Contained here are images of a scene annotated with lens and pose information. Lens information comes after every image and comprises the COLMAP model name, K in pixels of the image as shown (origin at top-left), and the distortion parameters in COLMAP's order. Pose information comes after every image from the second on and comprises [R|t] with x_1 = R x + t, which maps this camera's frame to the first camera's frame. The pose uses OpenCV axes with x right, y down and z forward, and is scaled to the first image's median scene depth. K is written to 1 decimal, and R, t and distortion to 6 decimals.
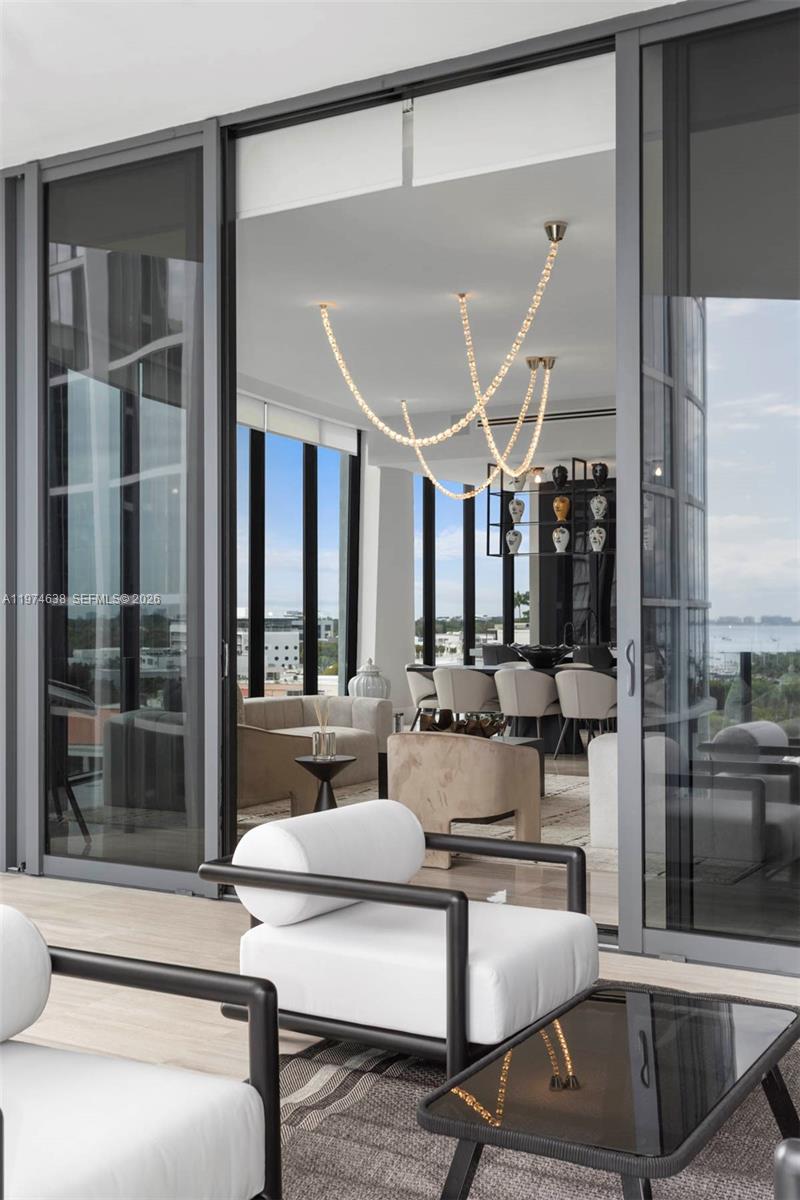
lens RADIAL K [[1353.5, 0, 399.2], [0, 1353.5, 601.1], [0, 0, 1]] dist [-0.000722, 0.000000]
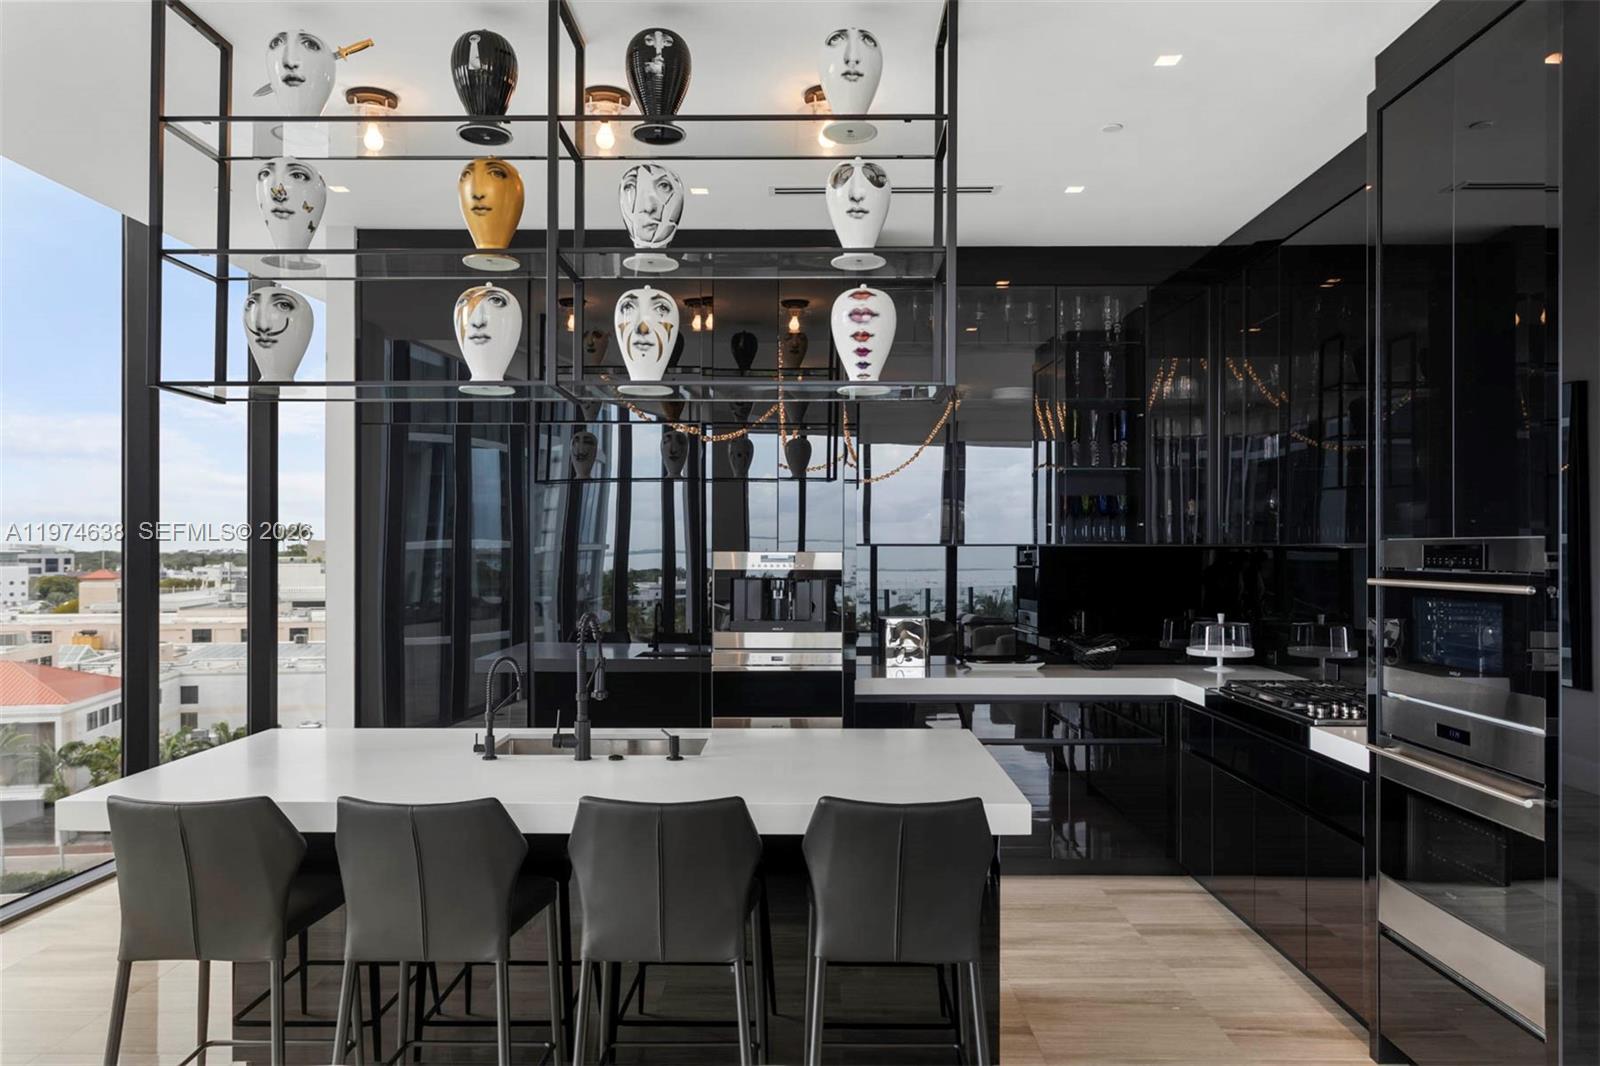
lens RADIAL K [[1171.5, 0, 808.4], [0, 1171.5, 536.2], [0, 0, 1]] dist [0.009731, 0.003615]
pose [[0.873361, 0.008517, 0.486999, 0.066853], [-0.008082, 0.999963, -0.002993, -0.008539], [-0.487006, -0.001322, 0.873397, 0.785498]]
